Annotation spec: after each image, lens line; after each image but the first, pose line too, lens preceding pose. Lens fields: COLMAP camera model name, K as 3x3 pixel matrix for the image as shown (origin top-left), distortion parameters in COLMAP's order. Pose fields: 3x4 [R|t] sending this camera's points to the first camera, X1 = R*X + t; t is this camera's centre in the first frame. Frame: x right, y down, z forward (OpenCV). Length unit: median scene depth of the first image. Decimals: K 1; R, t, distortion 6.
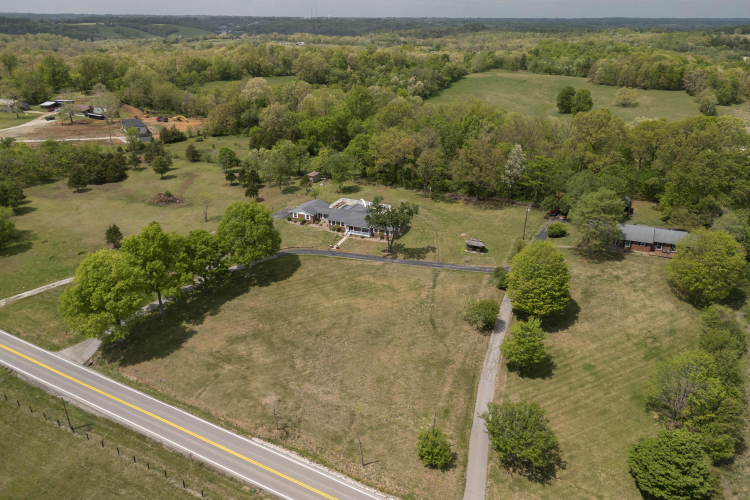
lens RADIAL K [[549.9, 0, 371.0], [0, 549.9, 247.0], [0, 0, 1]] dist [0.068687, -0.060302]
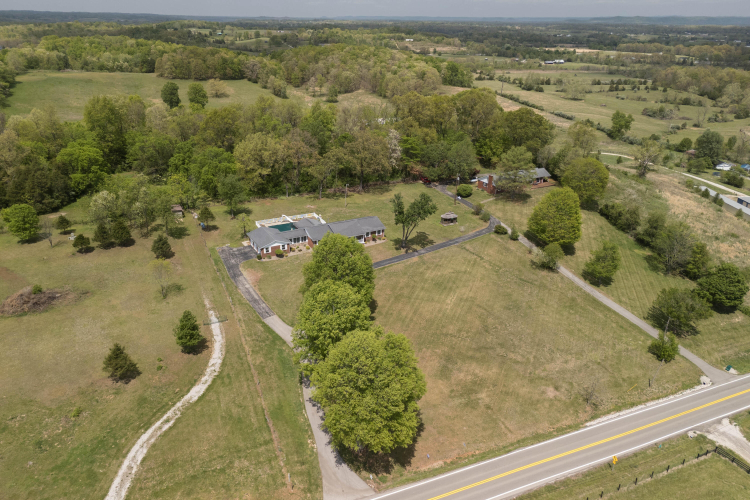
lens RADIAL K [[549.9, 0, 371.0], [0, 549.9, 247.0], [0, 0, 1]] dist [0.068687, -0.060302]
pose [[0.612990, -0.301726, 0.730208, -0.730876], [0.294905, 0.944792, 0.142828, -0.151971], [-0.732989, 0.127790, 0.668129, 0.369796]]
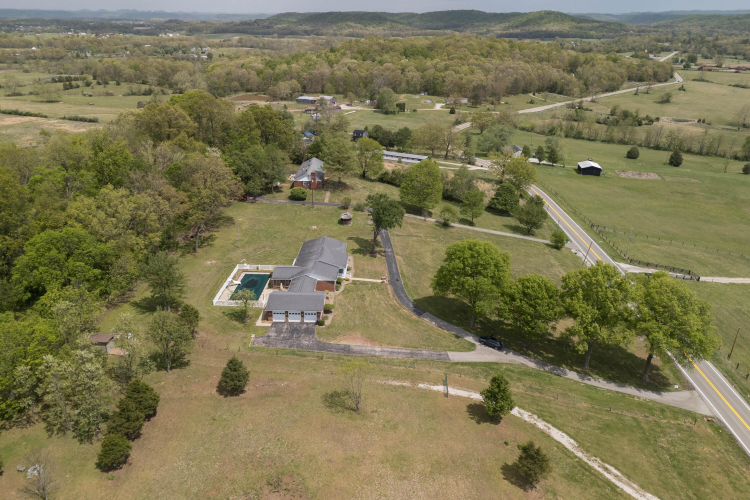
lens RADIAL K [[549.9, 0, 371.0], [0, 549.9, 247.0], [0, 0, 1]] dist [0.068687, -0.060302]
pose [[-0.373945, -0.363907, 0.853075, -0.783739], [0.345751, 0.798801, 0.492314, -0.477341], [-0.860594, 0.479050, -0.172886, 1.157851]]
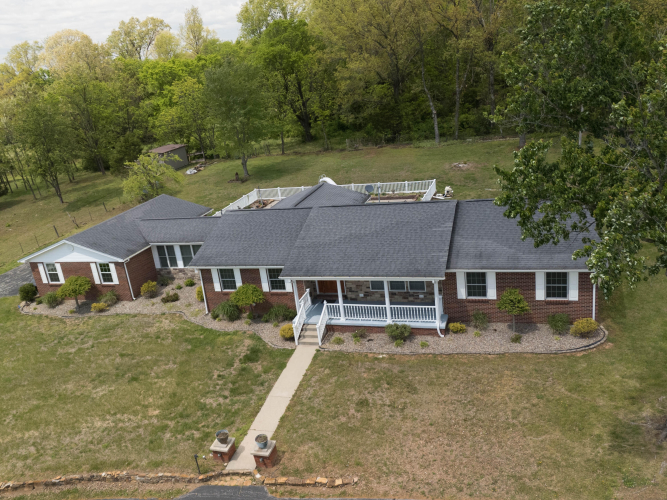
lens RADIAL K [[557.2, 0, 329.9], [0, 557.2, 250.6], [0, 0, 1]] dist [0.075804, -0.082796]
pose [[0.984752, -0.160916, 0.066101, -0.047186], [0.164955, 0.984413, -0.061002, -0.038751], [-0.055254, 0.070976, 0.995946, 0.867408]]
